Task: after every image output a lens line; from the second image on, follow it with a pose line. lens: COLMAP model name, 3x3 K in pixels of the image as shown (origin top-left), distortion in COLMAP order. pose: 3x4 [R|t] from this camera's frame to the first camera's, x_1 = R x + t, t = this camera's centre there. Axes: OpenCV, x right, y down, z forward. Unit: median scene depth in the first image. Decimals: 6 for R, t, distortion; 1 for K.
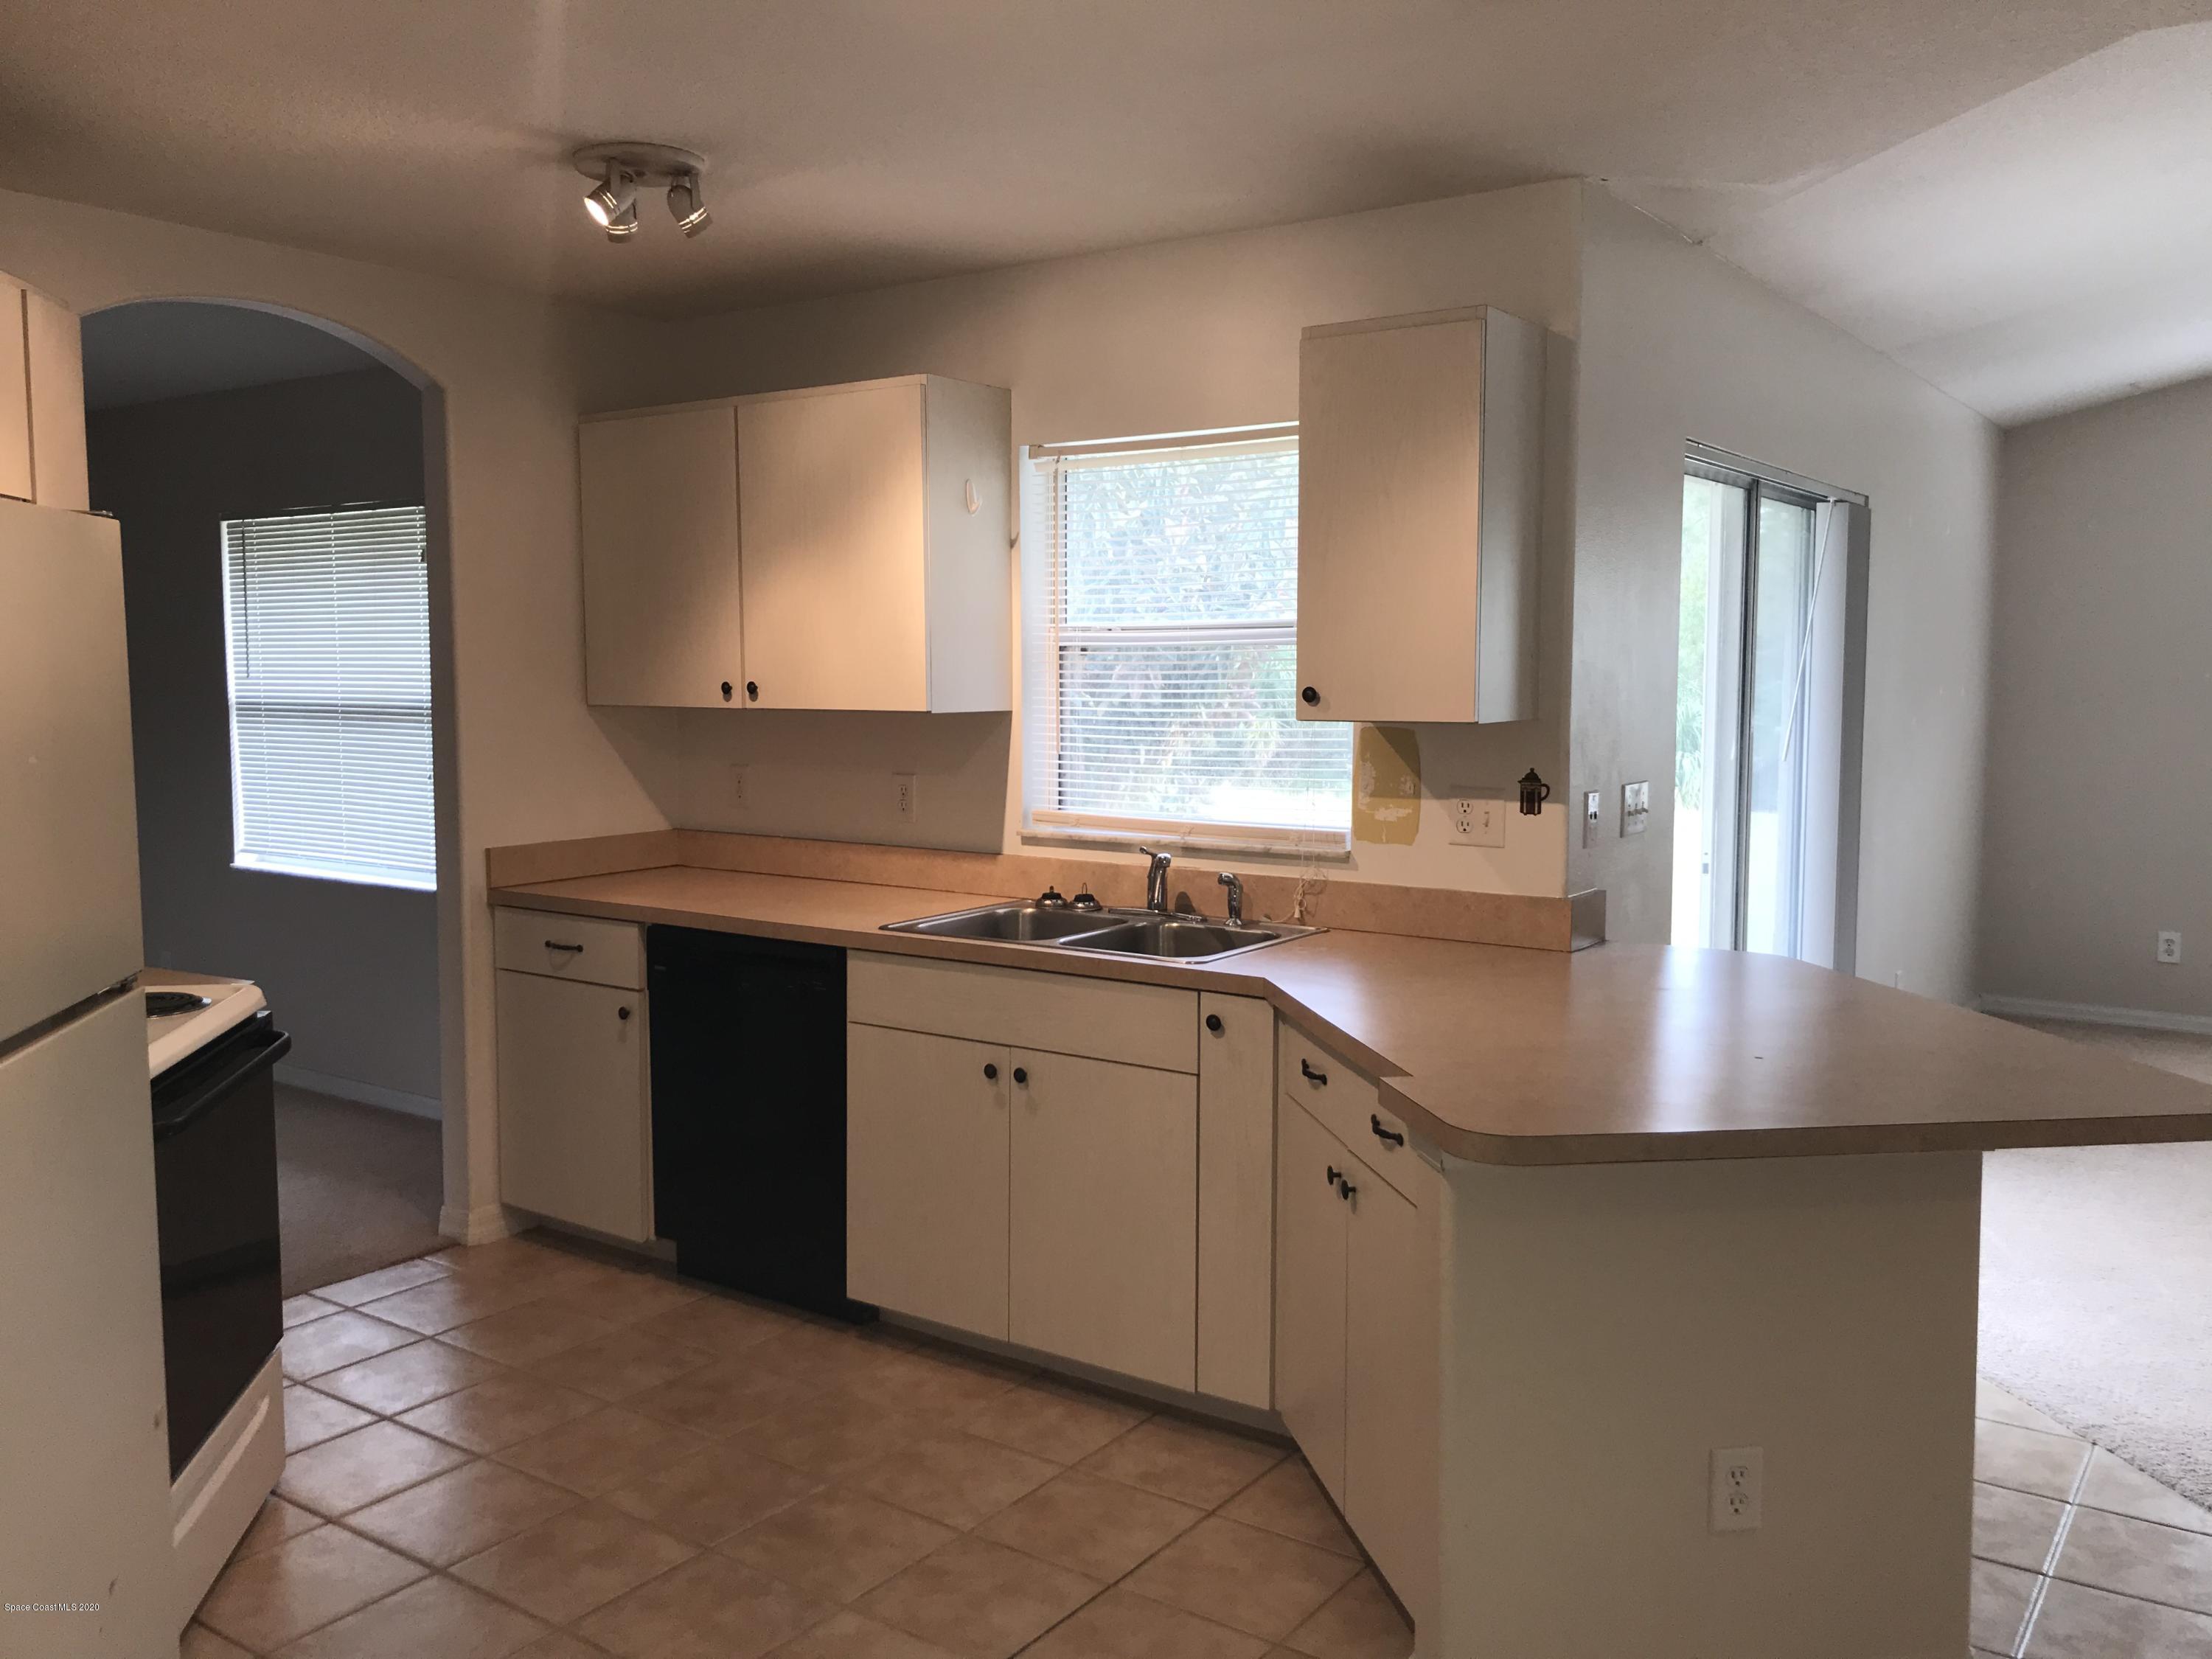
lens RADIAL K [[1793.6, 0, 1099.9], [0, 1793.6, 819.1], [0, 0, 1]] dist [0.034396, -0.043626]
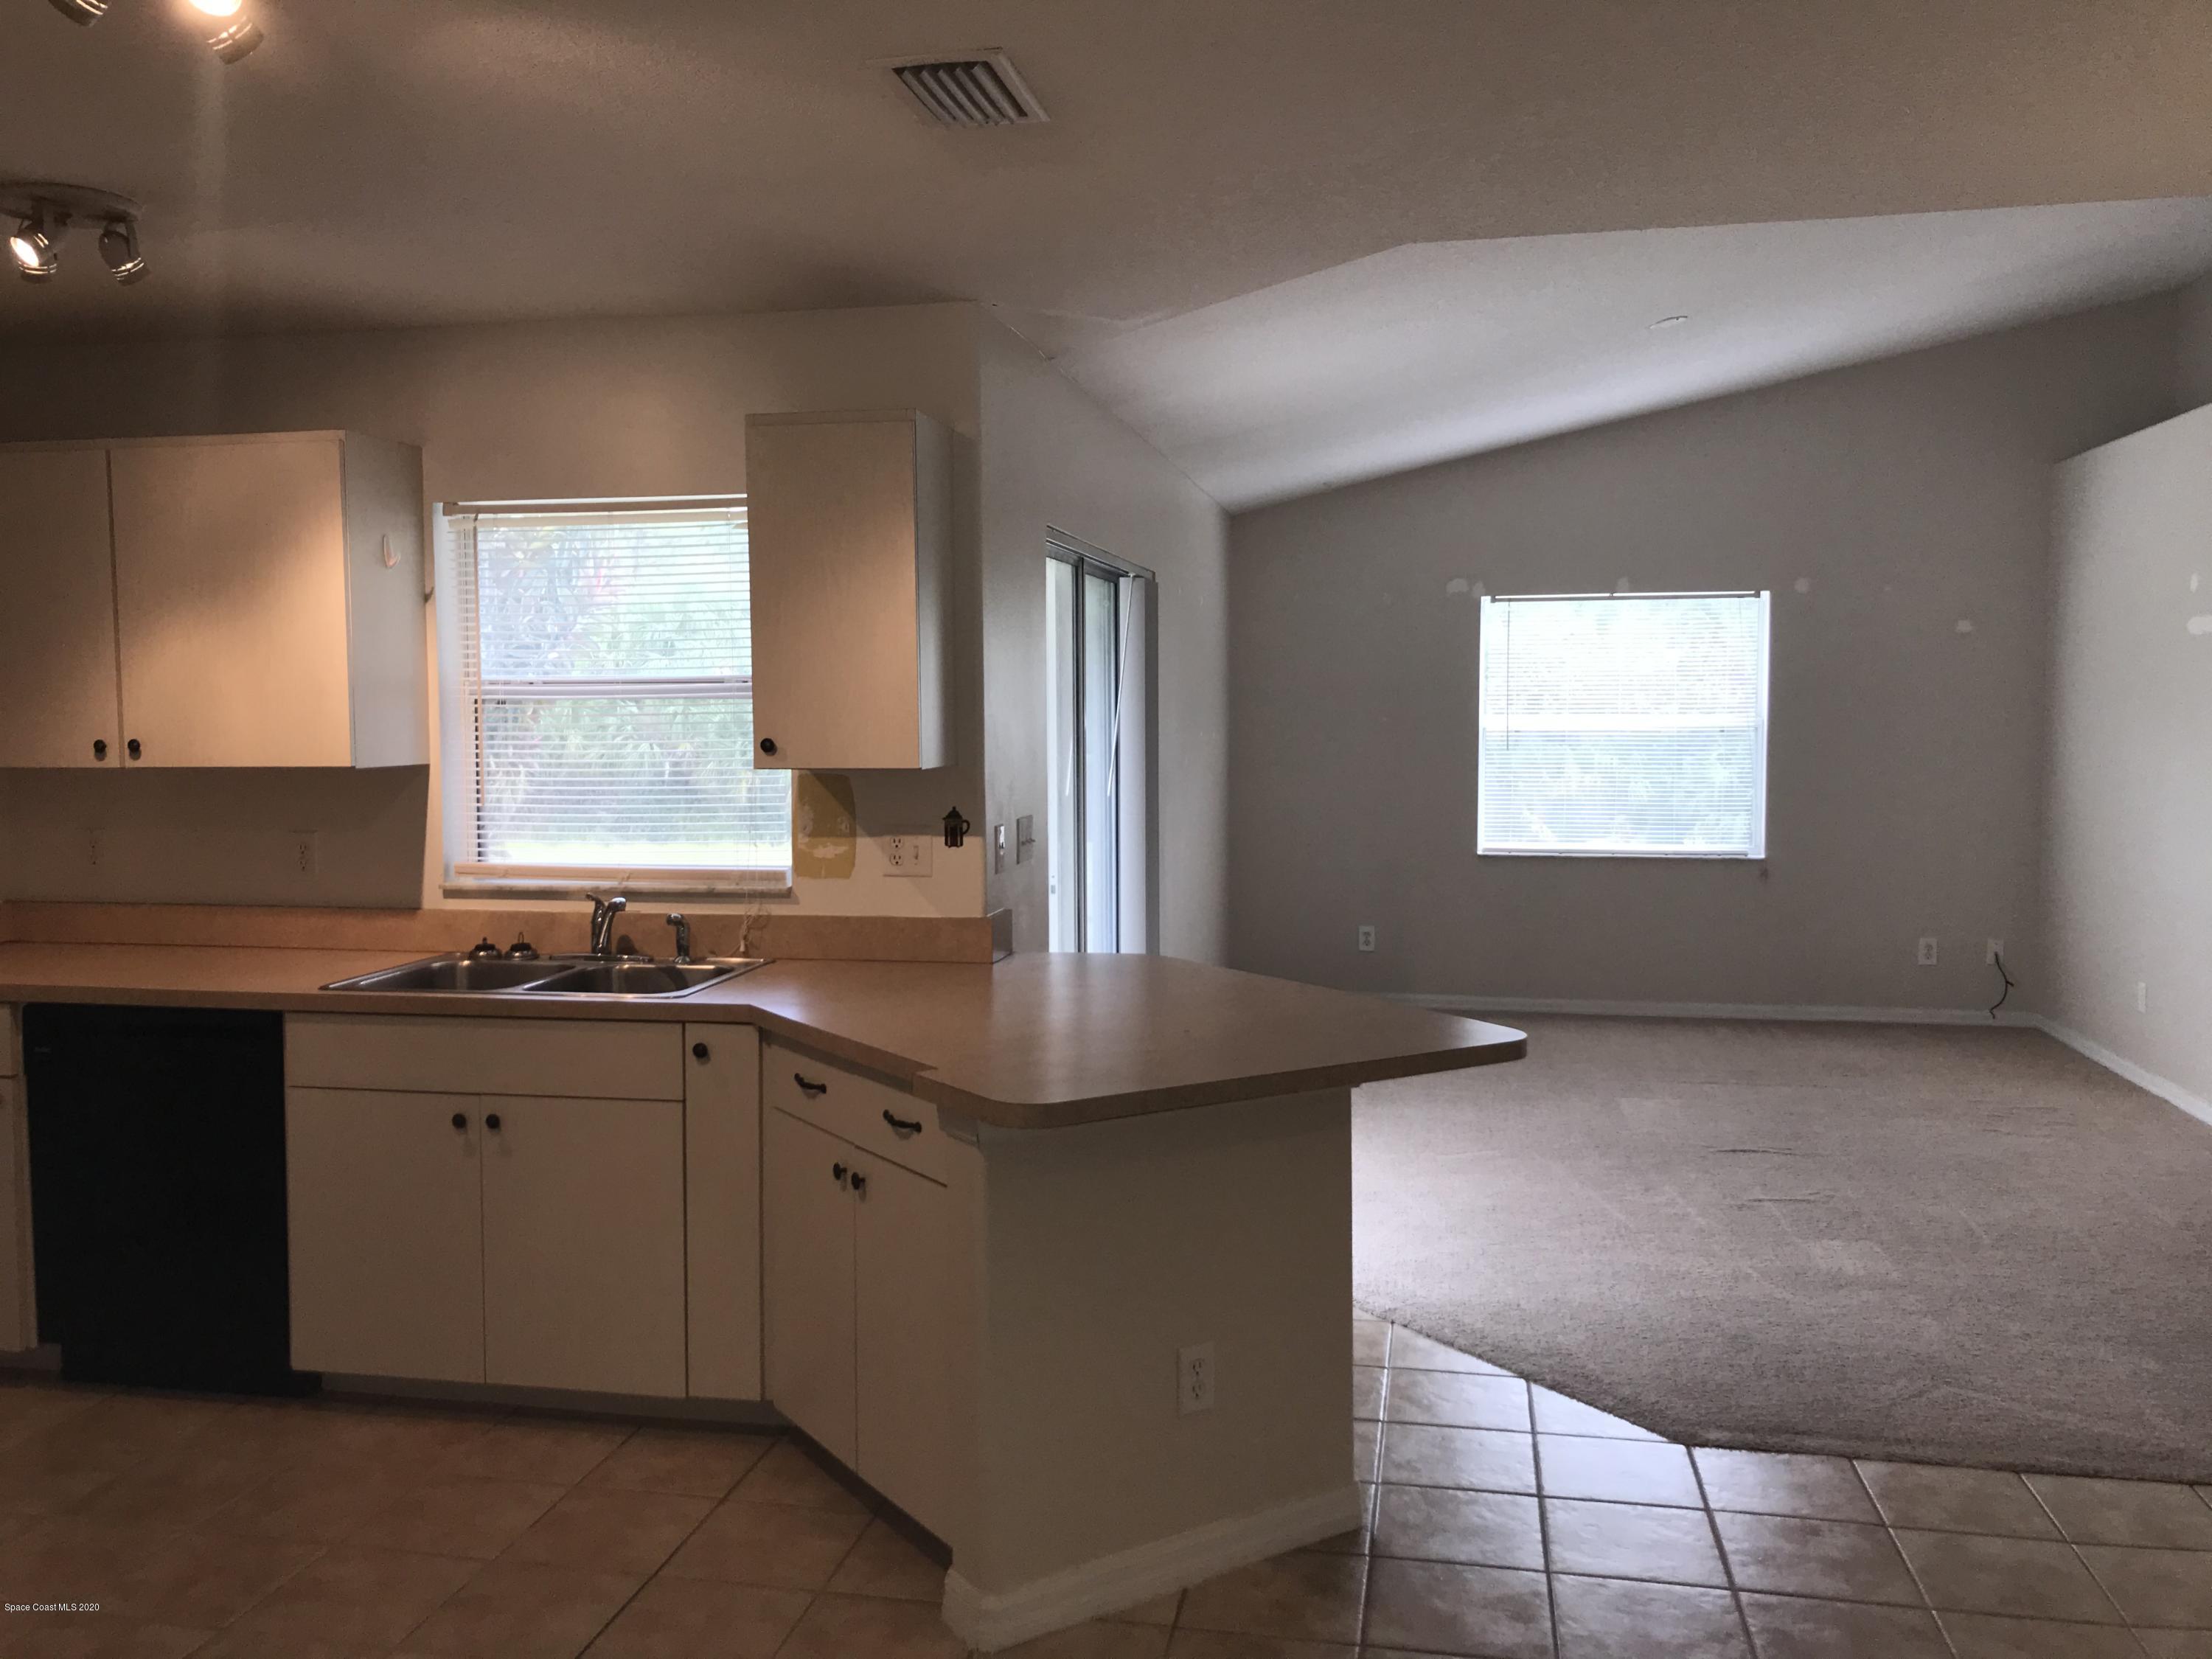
lens RADIAL K [[1793.6, 0, 1083.0], [0, 1793.6, 822.6], [0, 0, 1]] dist [0.034396, -0.043626]
pose [[0.913731, -0.032152, 0.405046, -0.144804], [0.041057, 0.999068, -0.013315, 0.000451], [-0.404240, 0.028797, 0.914199, -0.080580]]
